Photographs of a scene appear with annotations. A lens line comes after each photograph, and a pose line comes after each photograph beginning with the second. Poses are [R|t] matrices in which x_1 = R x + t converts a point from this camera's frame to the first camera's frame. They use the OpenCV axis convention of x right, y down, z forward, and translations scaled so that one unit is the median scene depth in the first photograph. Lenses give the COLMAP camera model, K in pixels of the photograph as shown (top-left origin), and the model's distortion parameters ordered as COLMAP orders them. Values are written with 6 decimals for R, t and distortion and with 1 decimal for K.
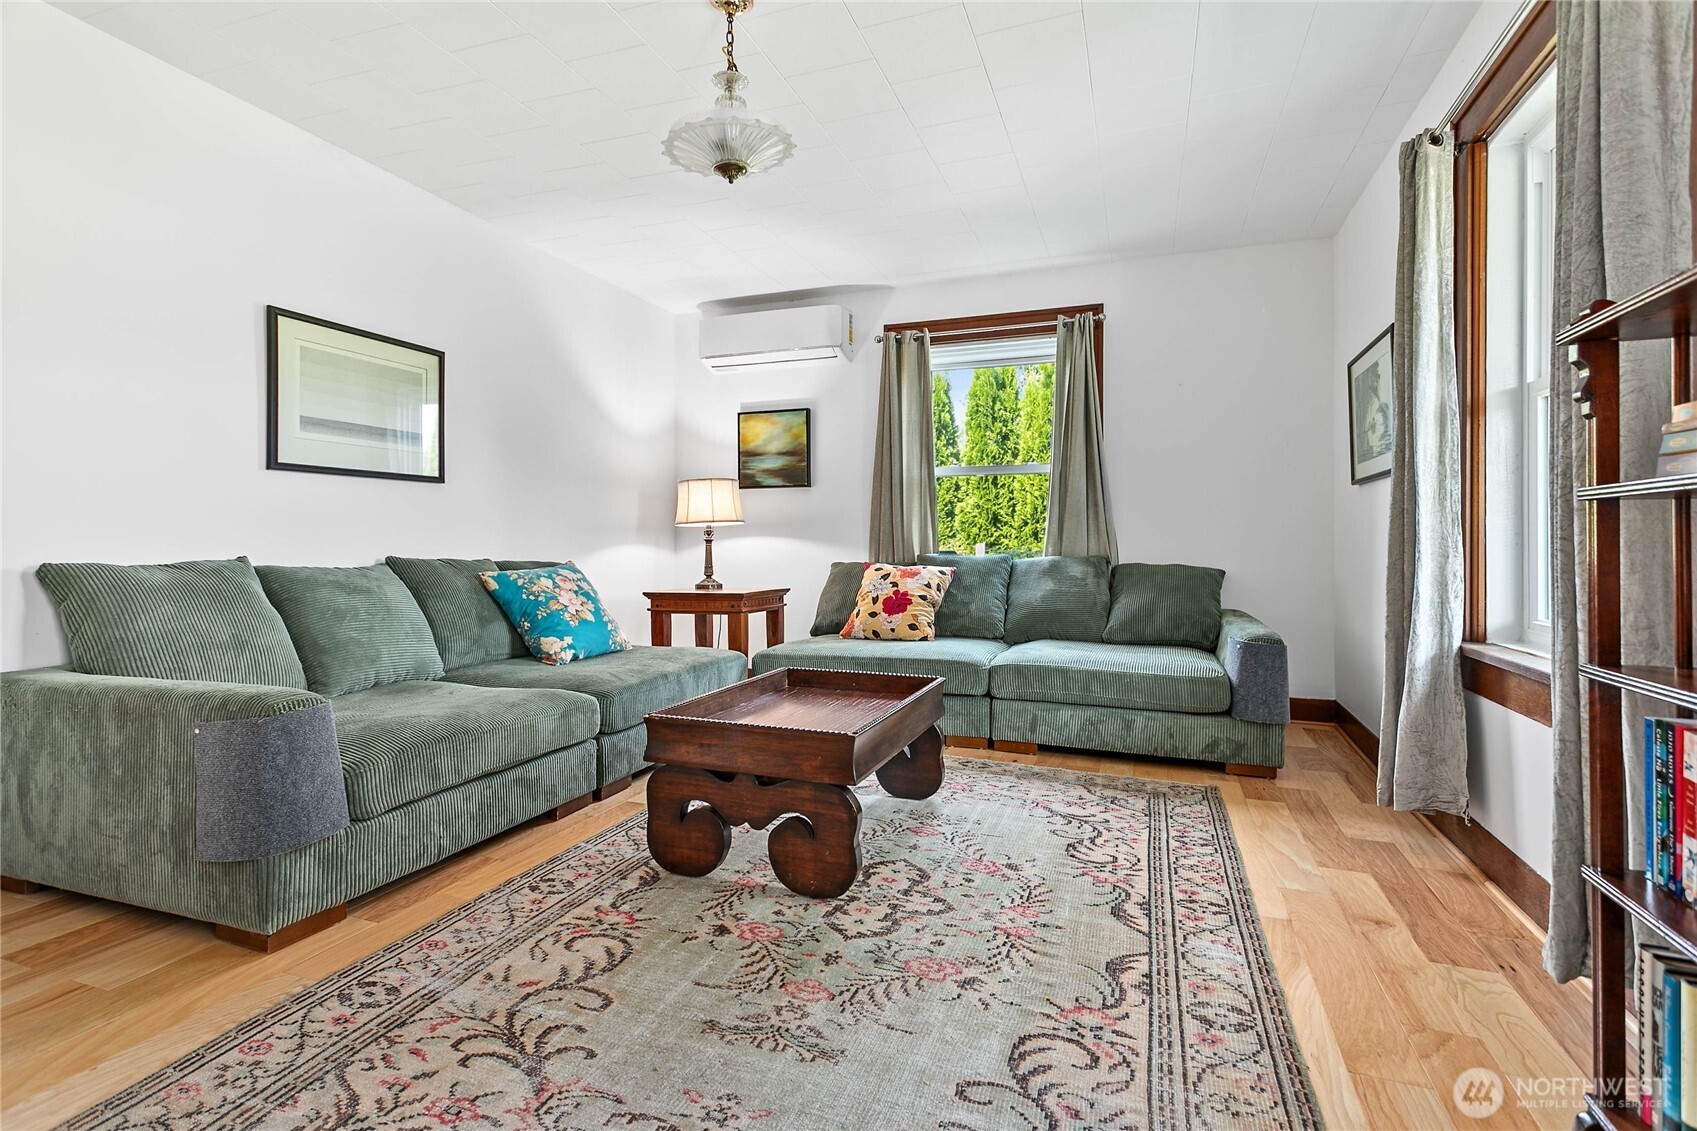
lens RADIAL K [[806.3, 0, 849.1], [0, 806.3, 550.1], [0, 0, 1]] dist [0.000661, 0.000052]
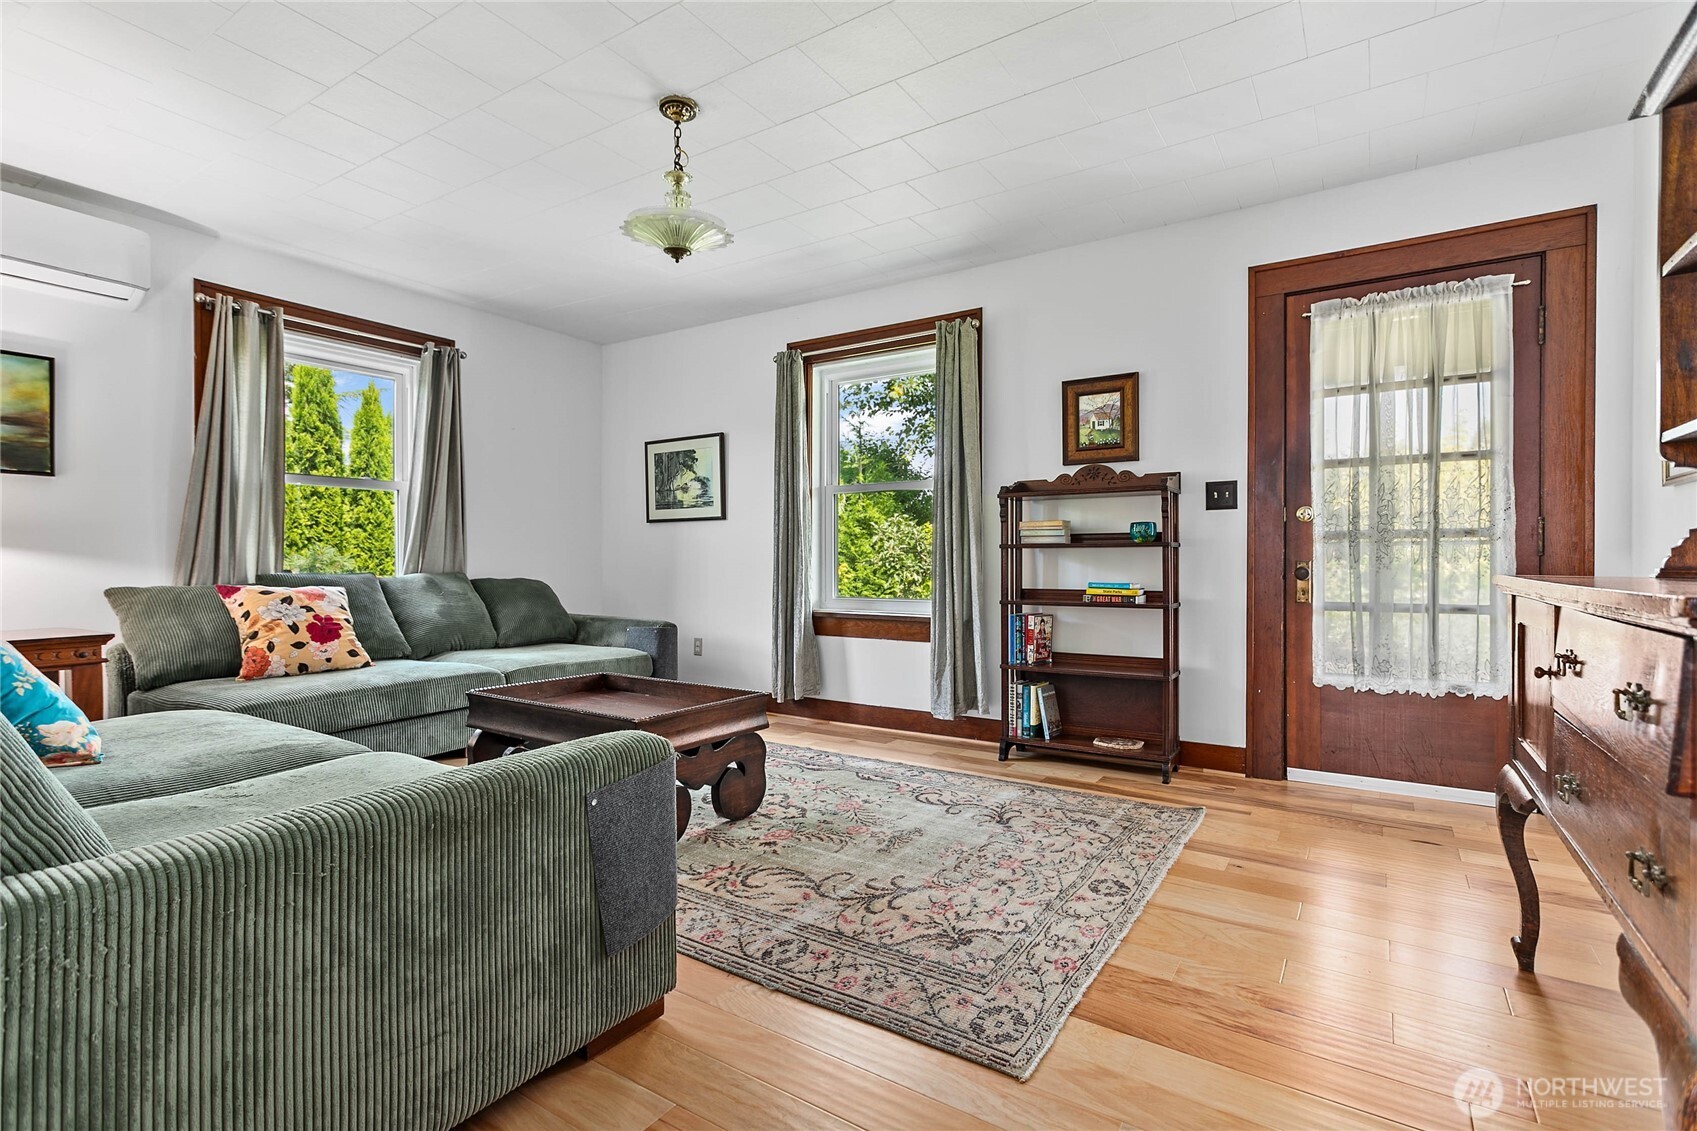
lens RADIAL K [[800.3, 0, 848.5], [0, 800.3, 565.5], [0, 0, 1]] dist [0.000241, 0.000403]
pose [[0.229524, -0.007077, 0.973277, -1.514428], [0.006719, 0.999961, 0.005687, -0.010116], [-0.973280, 0.005234, 0.229563, 0.576032]]
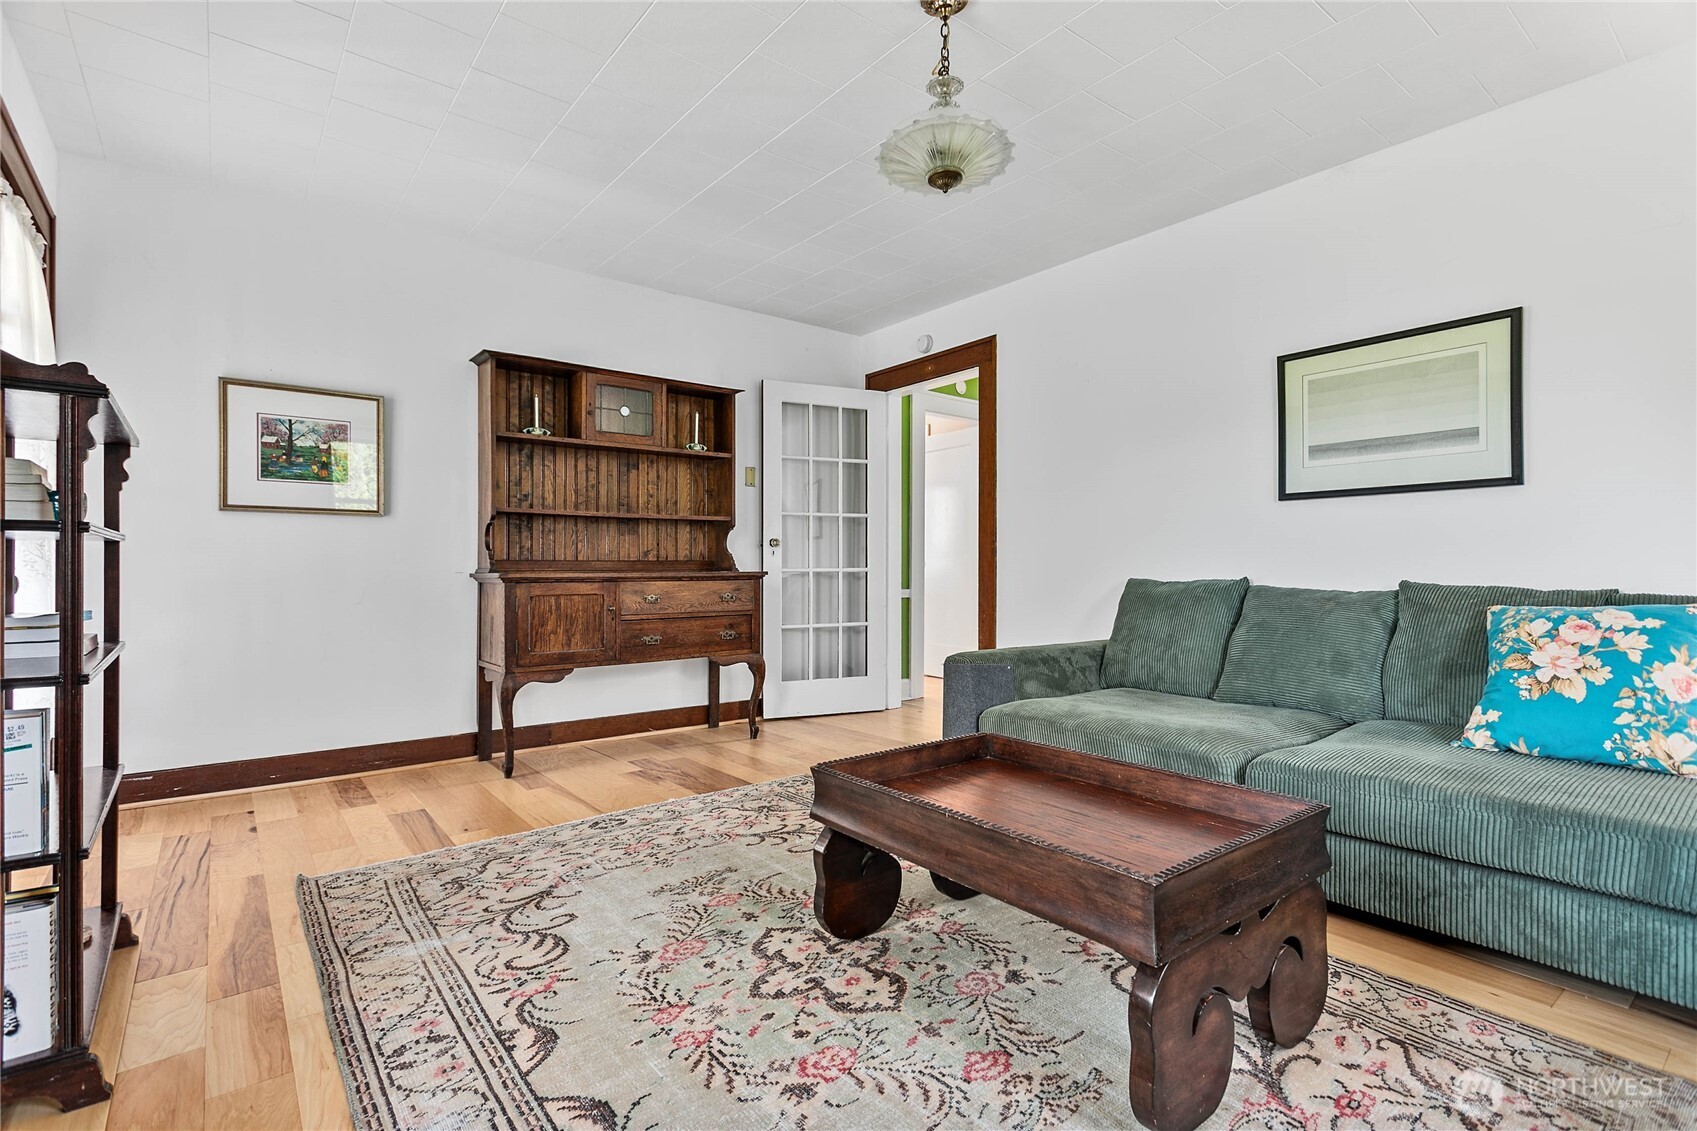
lens RADIAL K [[806.3, 0, 849.1], [0, 806.3, 550.1], [0, 0, 1]] dist [0.000661, 0.000052]
pose [[-0.523024, -0.014962, -0.852187, 0.901737], [-0.005011, 0.999883, -0.014480, -0.016980], [0.852303, -0.003303, -0.523037, 1.707643]]
